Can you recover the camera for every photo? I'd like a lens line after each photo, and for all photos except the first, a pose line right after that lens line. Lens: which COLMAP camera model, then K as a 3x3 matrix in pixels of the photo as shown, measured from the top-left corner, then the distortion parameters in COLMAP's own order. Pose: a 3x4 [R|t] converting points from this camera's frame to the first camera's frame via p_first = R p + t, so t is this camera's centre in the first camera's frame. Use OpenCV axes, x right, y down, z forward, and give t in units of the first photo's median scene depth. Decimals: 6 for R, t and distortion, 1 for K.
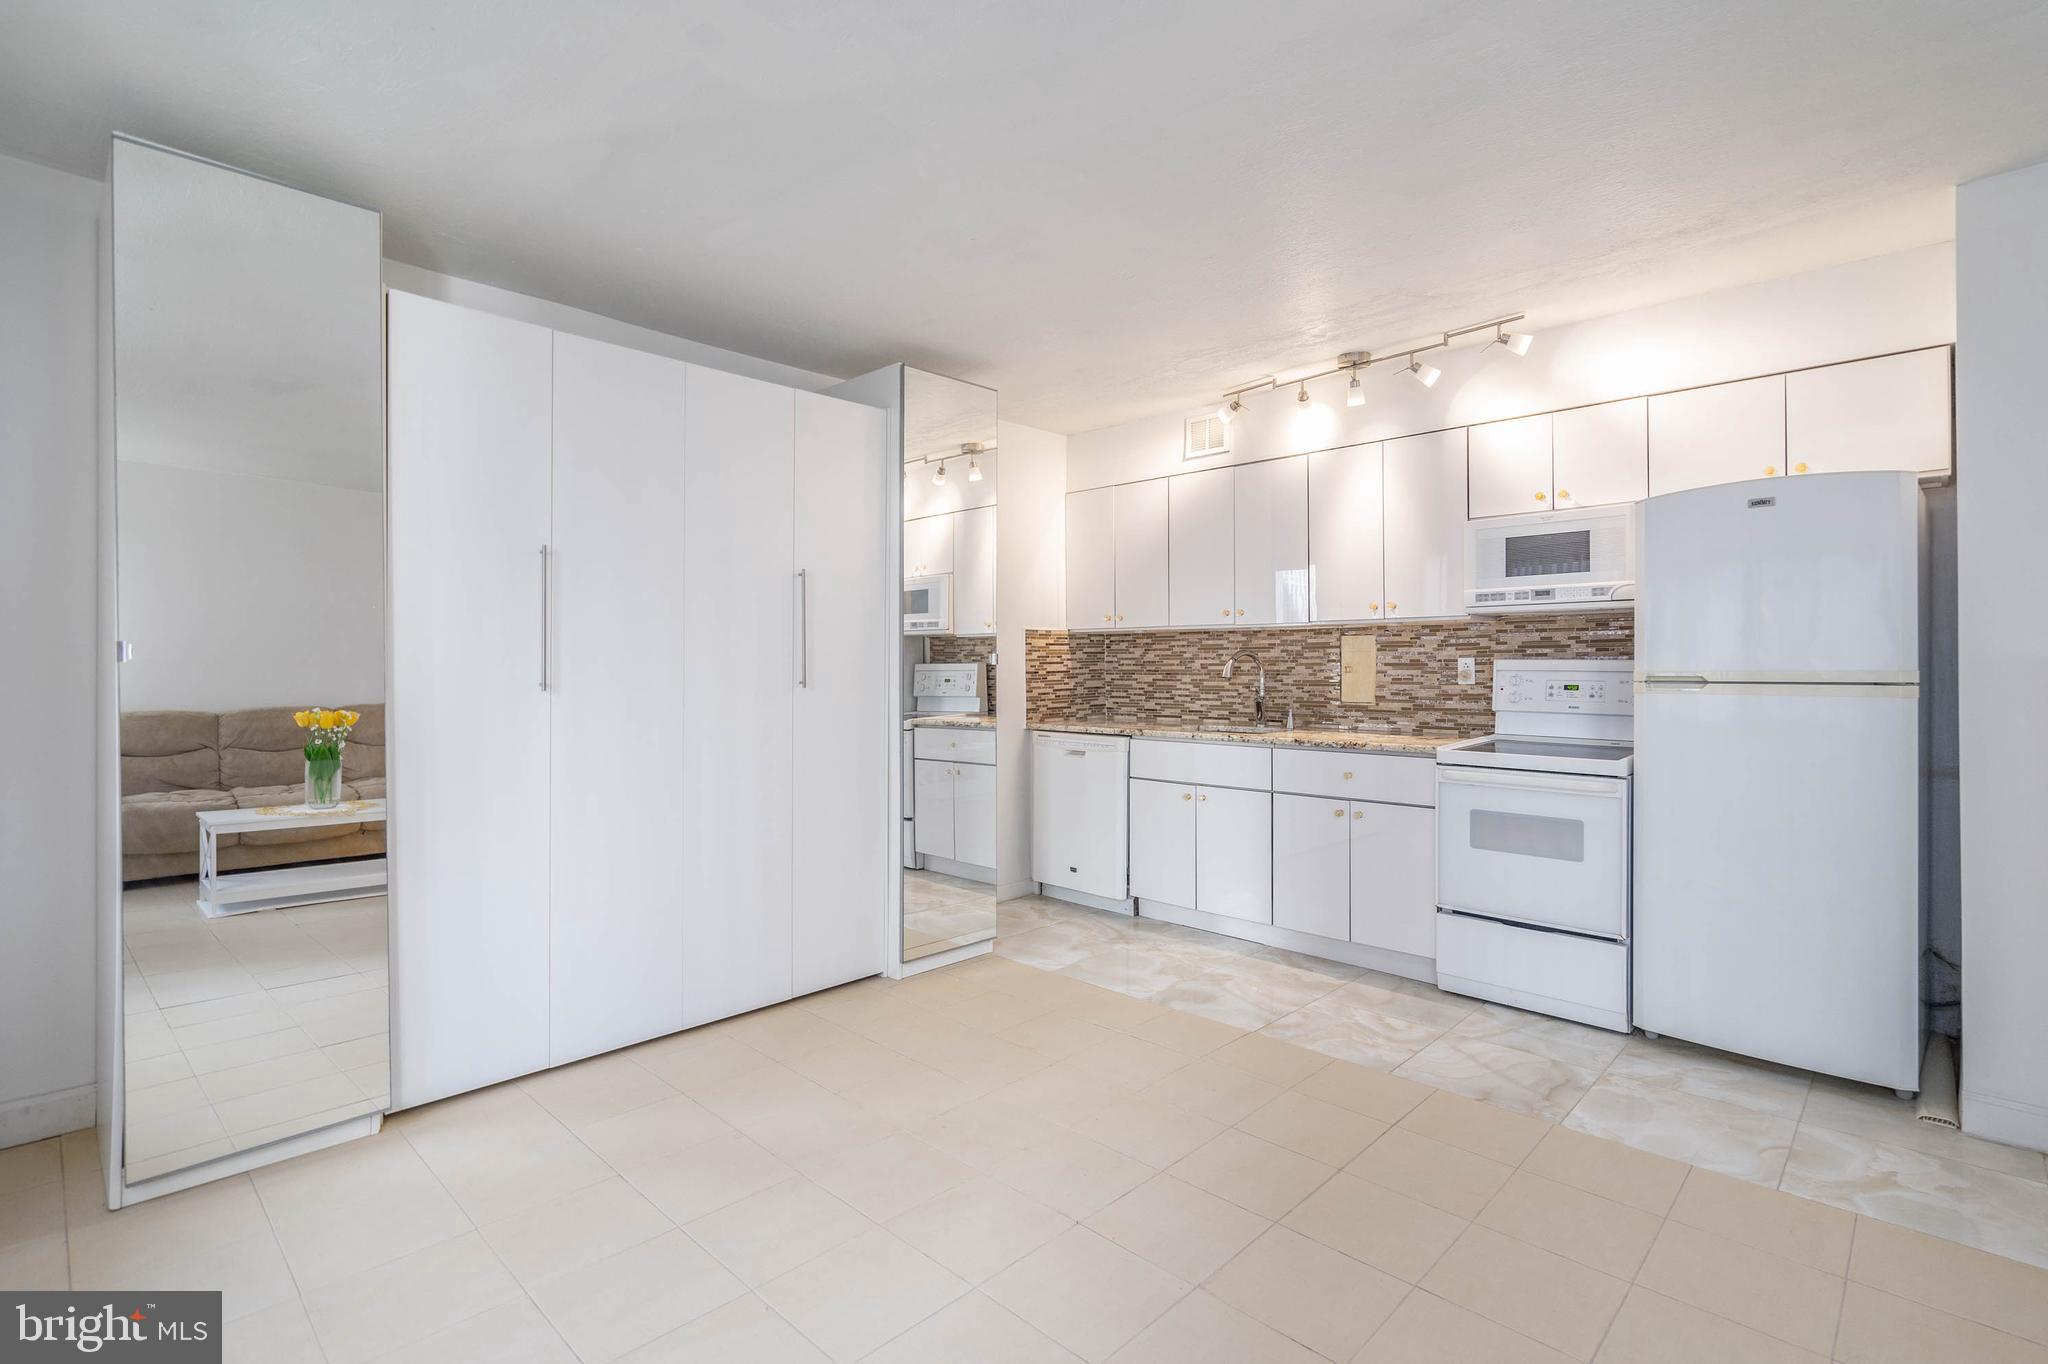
lens RADIAL K [[960.0, 0, 1040.2], [0, 960.0, 664.9], [0, 0, 1]] dist [-0.001141, 0.000200]
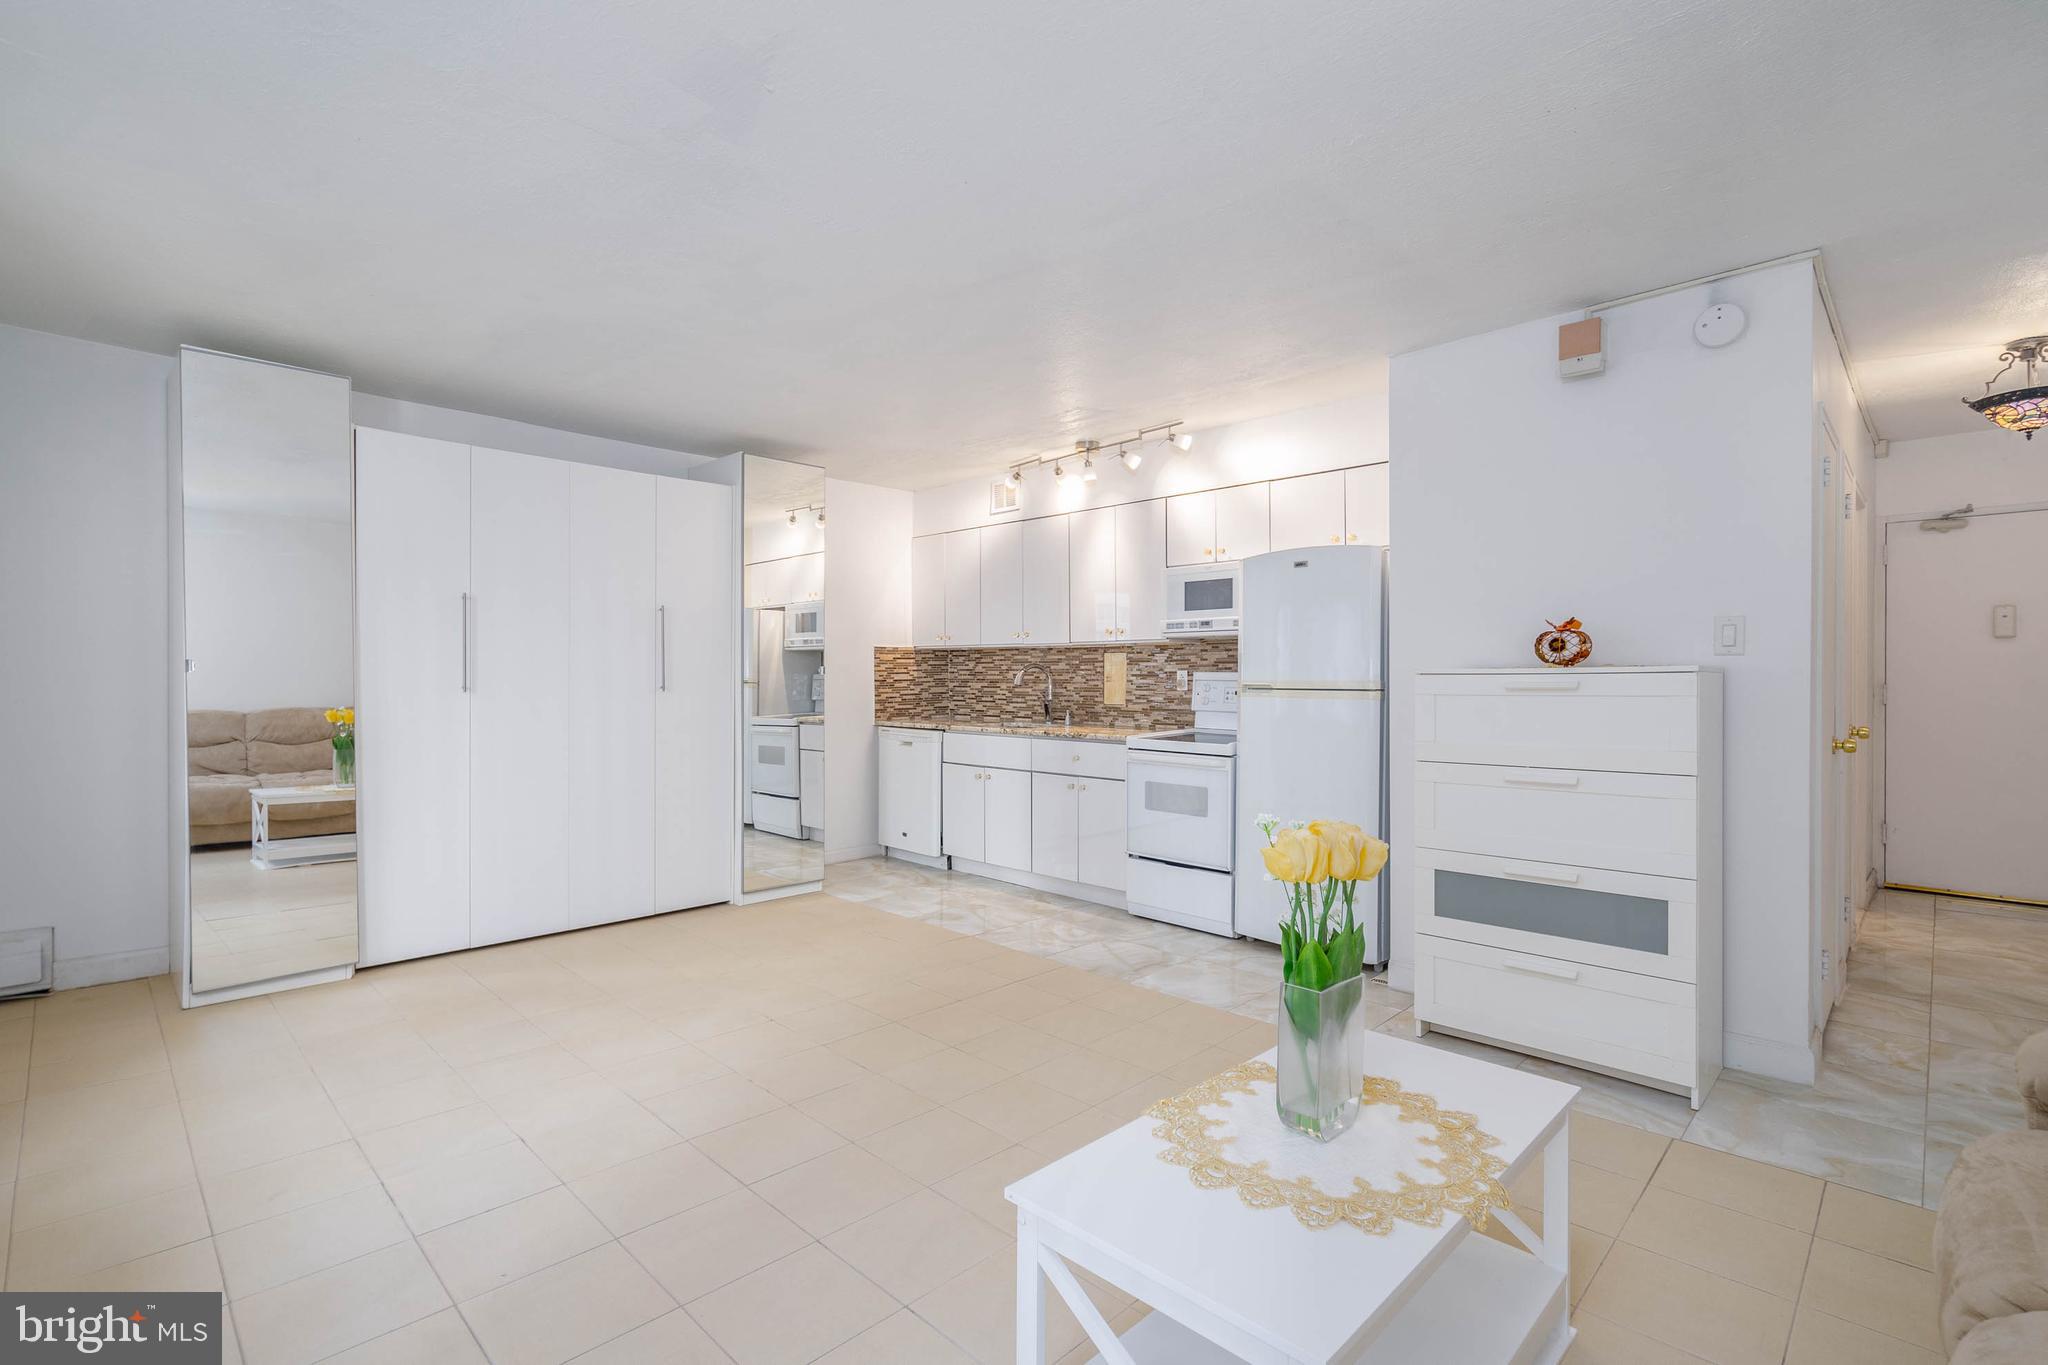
lens RADIAL K [[942.3, 0, 1024.0], [0, 942.3, 682.5], [0, 0, 1]] dist [-0.001178, -0.000038]
pose [[0.999855, 0.003269, -0.016695, 0.252753], [-0.003112, 0.999951, 0.009437, -0.002389], [0.016726, -0.009384, 0.999816, -0.297960]]
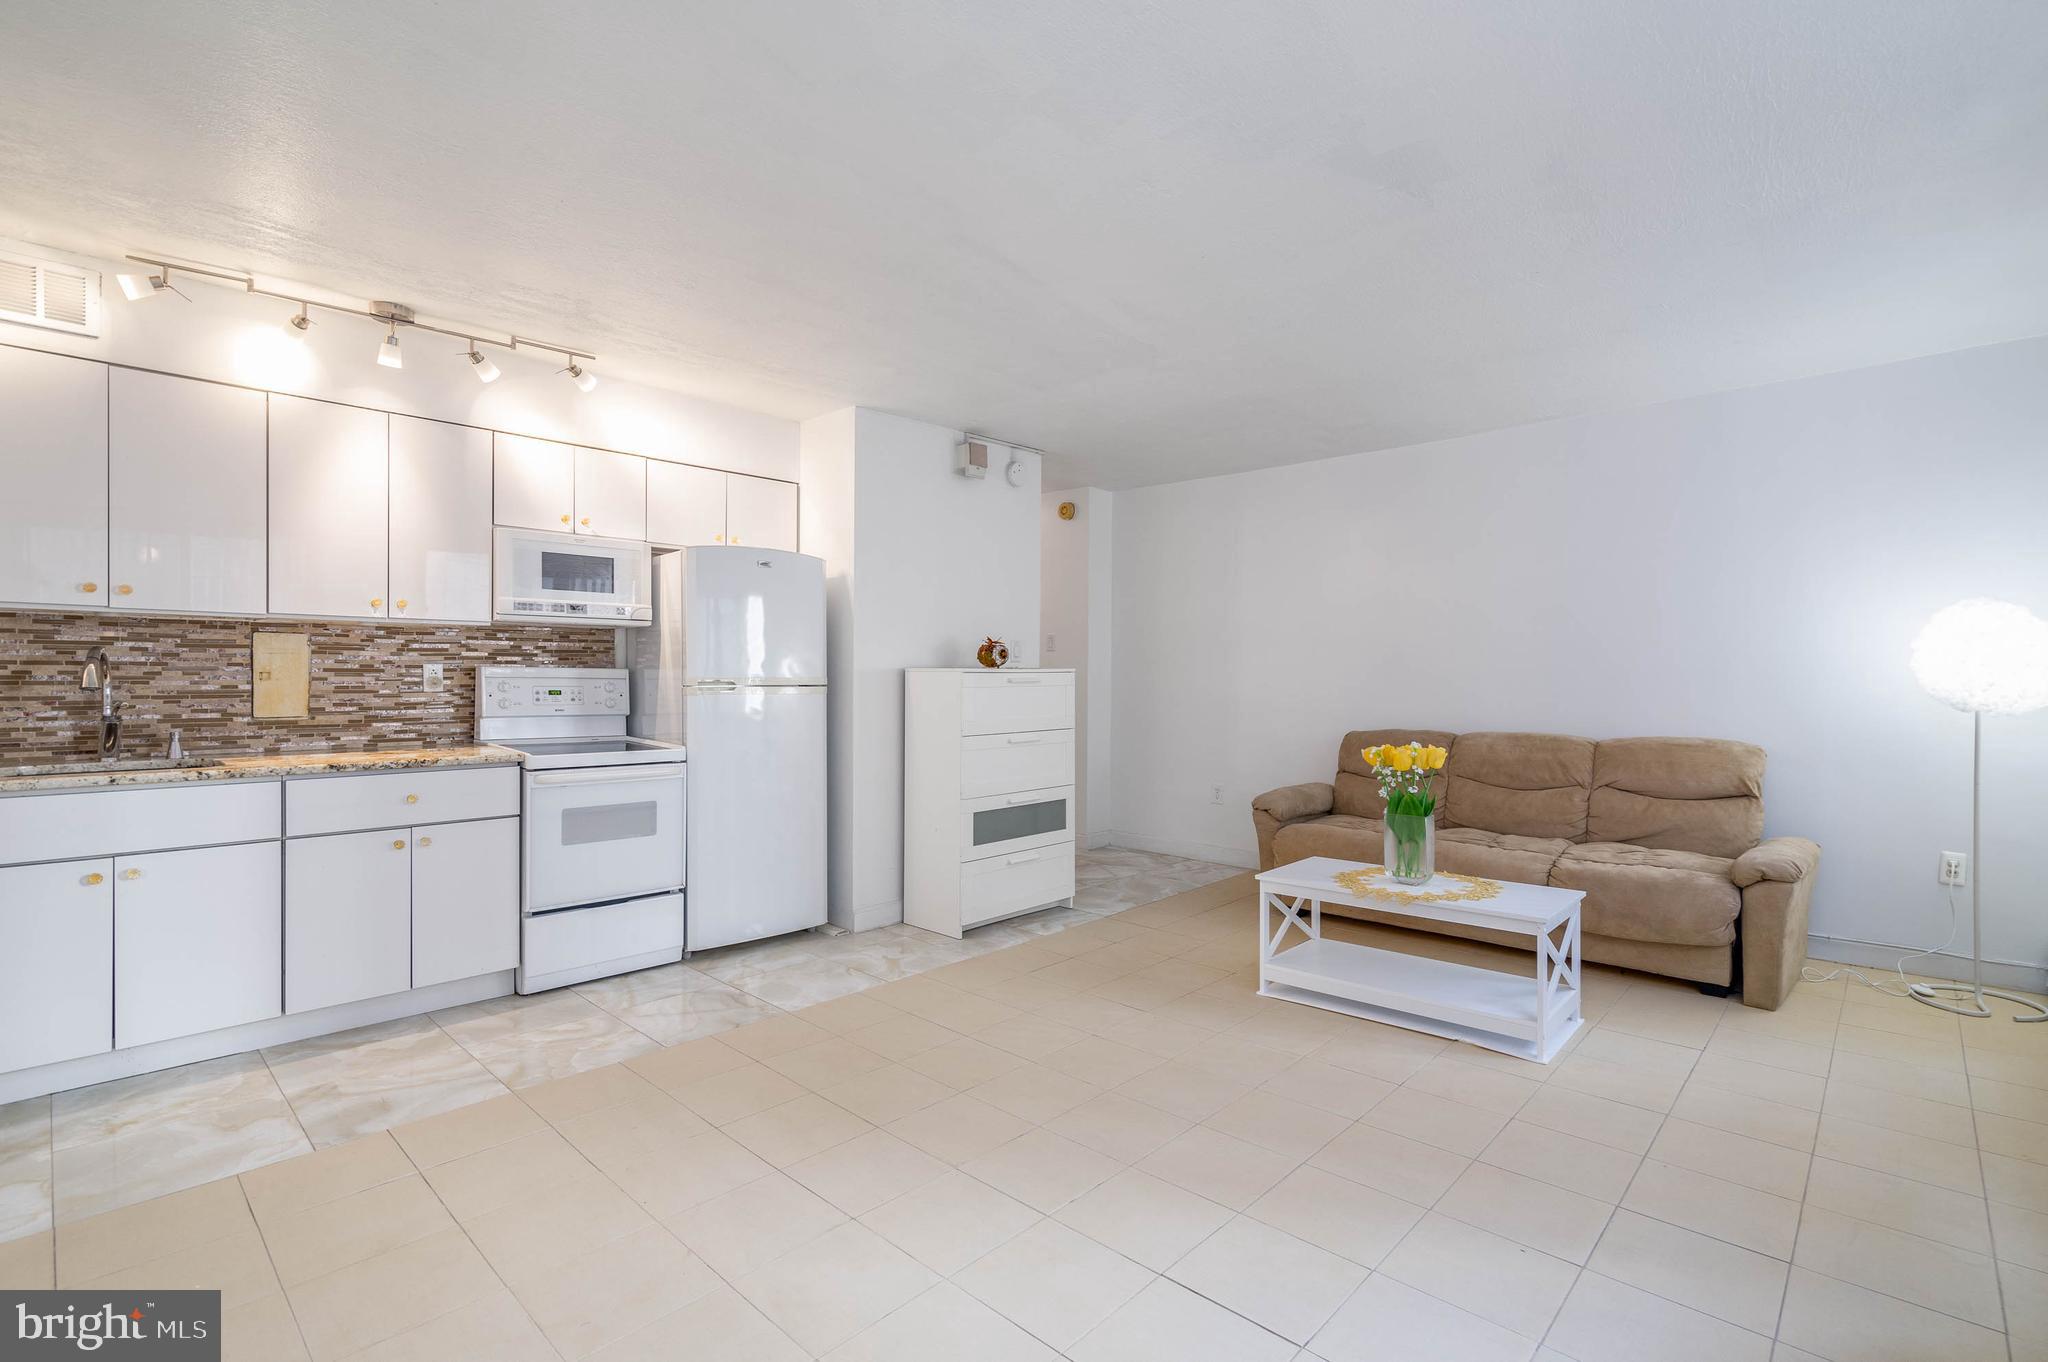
lens RADIAL K [[937.6, 0, 1019.3], [0, 937.6, 688.3], [0, 0, 1]] dist [0.000637, 0.000453]
pose [[0.000700, -0.012032, 0.999927, -0.491682], [-0.007328, 0.999901, 0.012037, 0.001441], [-0.999973, -0.007336, 0.000612, 0.425150]]
